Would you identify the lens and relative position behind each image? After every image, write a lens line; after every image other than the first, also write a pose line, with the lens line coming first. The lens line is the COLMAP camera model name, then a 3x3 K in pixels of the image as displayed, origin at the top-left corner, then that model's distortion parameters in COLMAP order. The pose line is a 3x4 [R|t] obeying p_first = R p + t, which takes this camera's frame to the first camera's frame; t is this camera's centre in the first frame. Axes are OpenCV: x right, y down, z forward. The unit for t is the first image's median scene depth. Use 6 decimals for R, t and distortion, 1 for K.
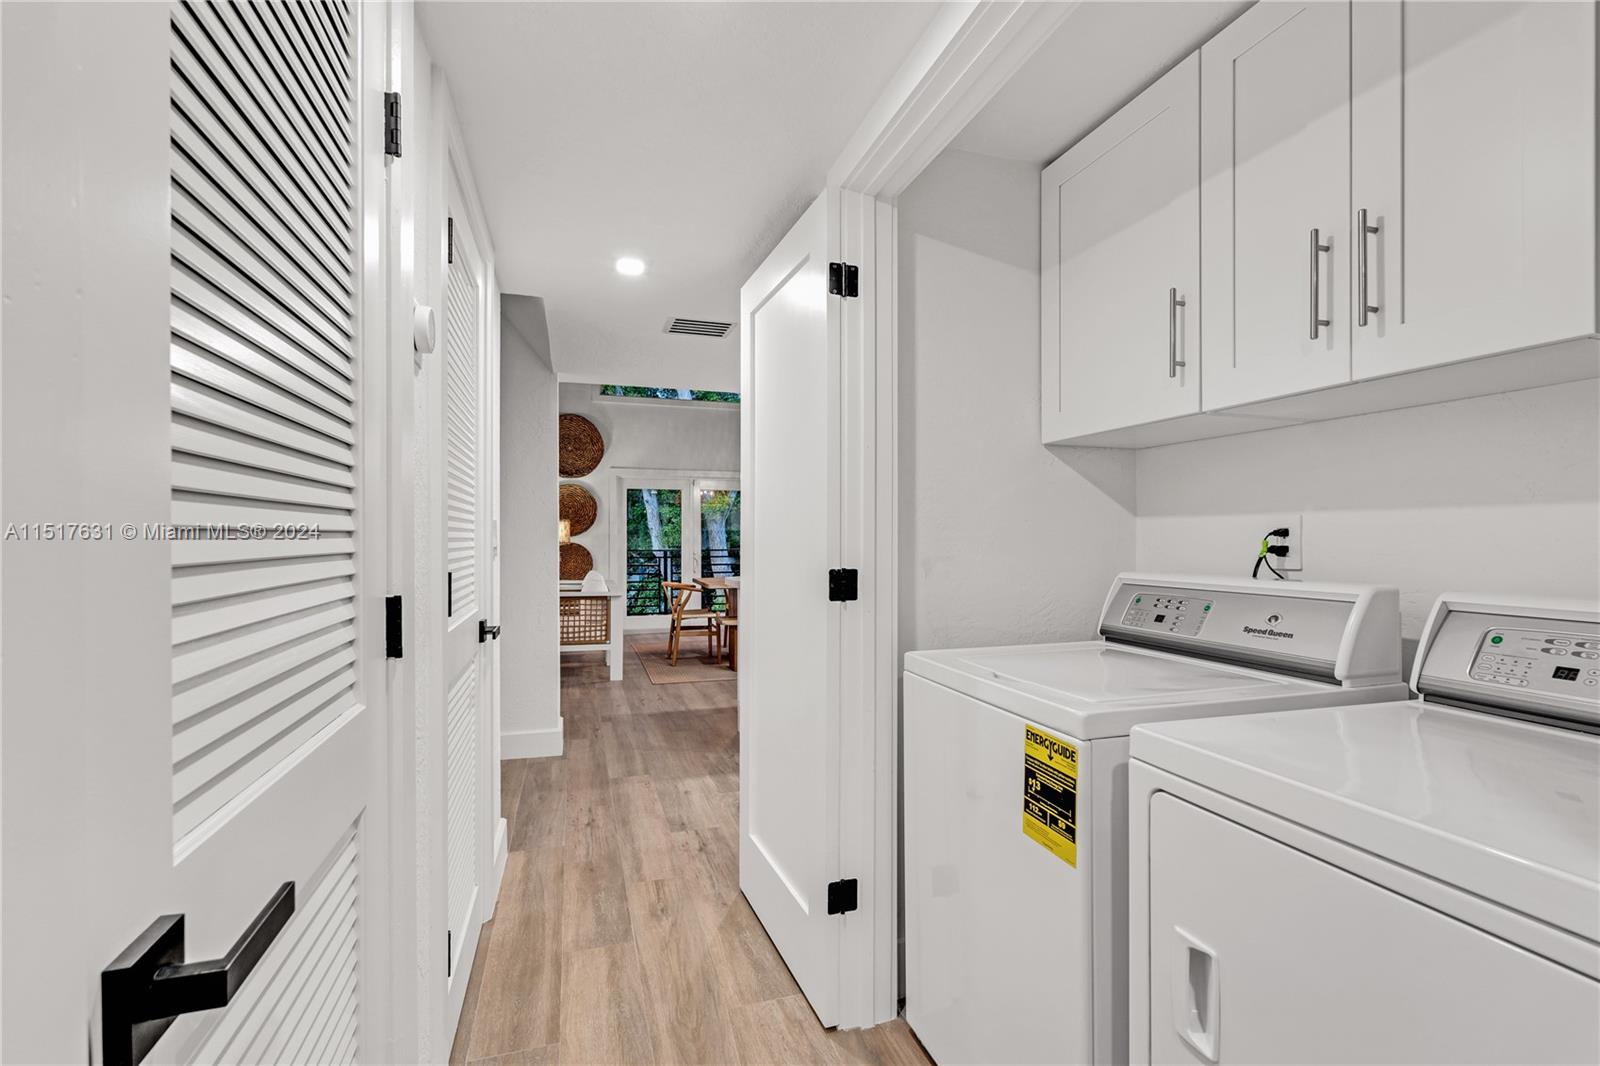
lens RADIAL K [[730.3, 0, 800.0], [0, 730.3, 533.0], [0, 0, 1]] dist [0.000721, 0.000124]
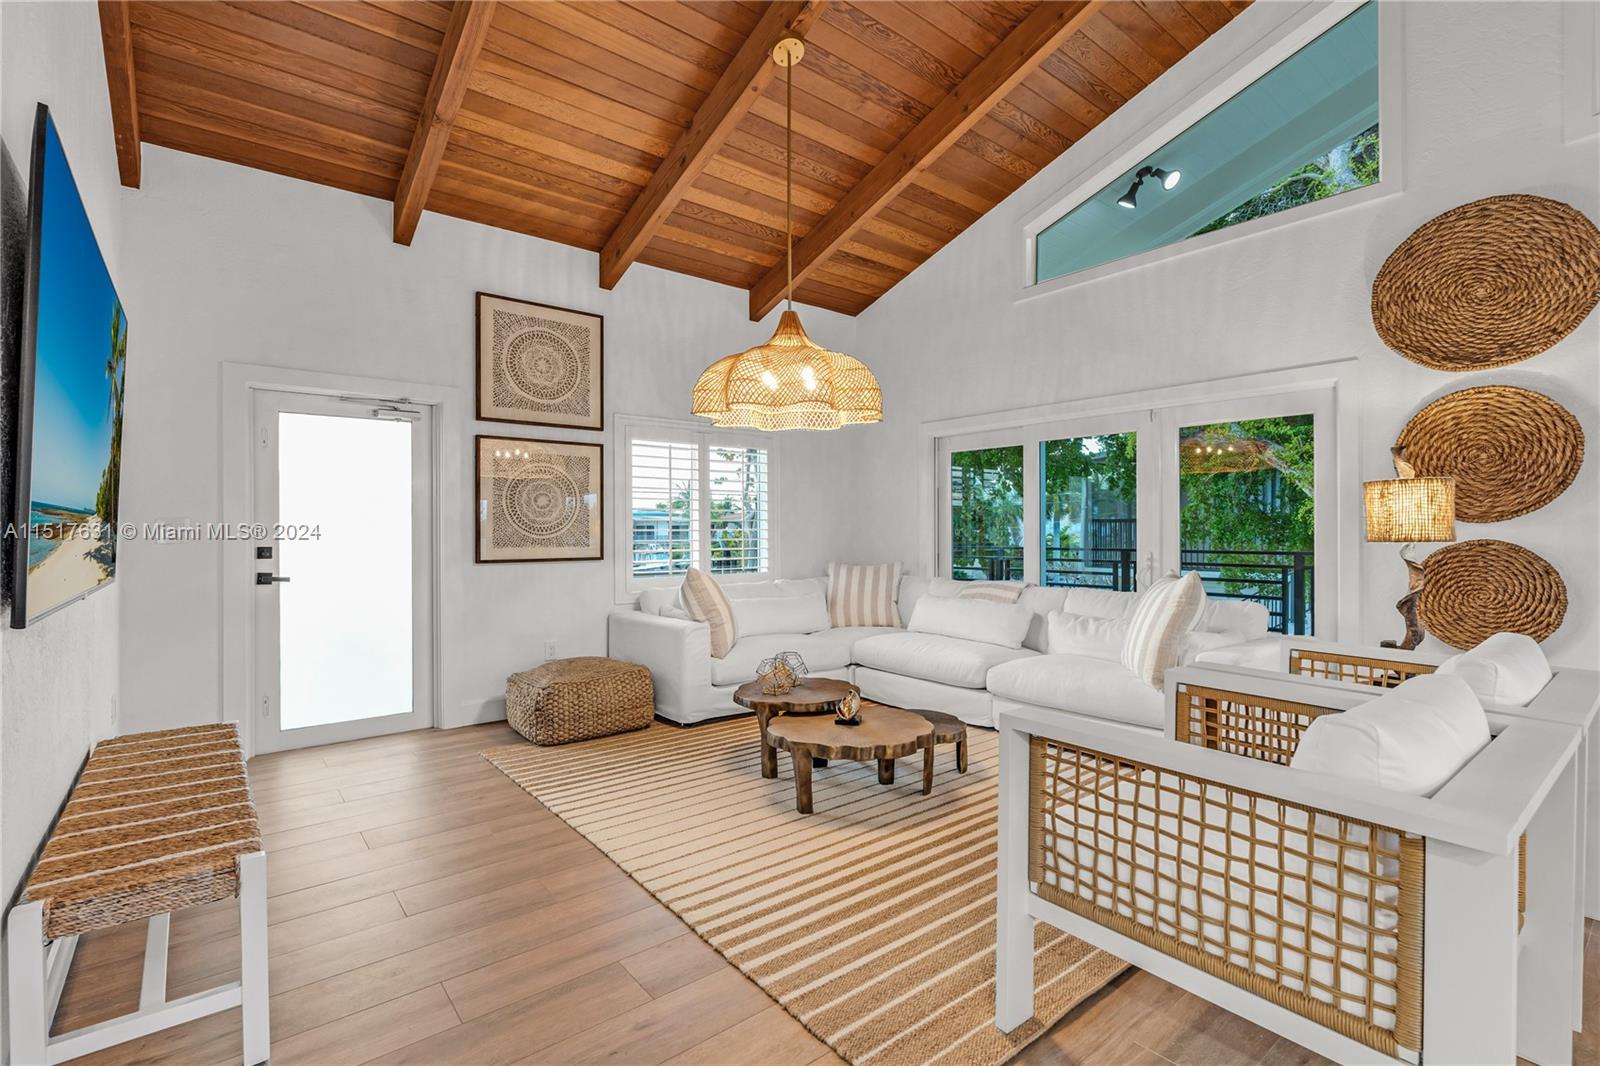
lens RADIAL K [[717.5, 0, 797.7], [0, 717.5, 520.0], [0, 0, 1]] dist [-0.001193, -0.000173]
pose [[0.366133, -0.002411, -0.930559, -0.142605], [-0.000112, 0.999997, -0.002636, 0.006066], [0.930562, 0.001069, 0.366132, 0.773489]]
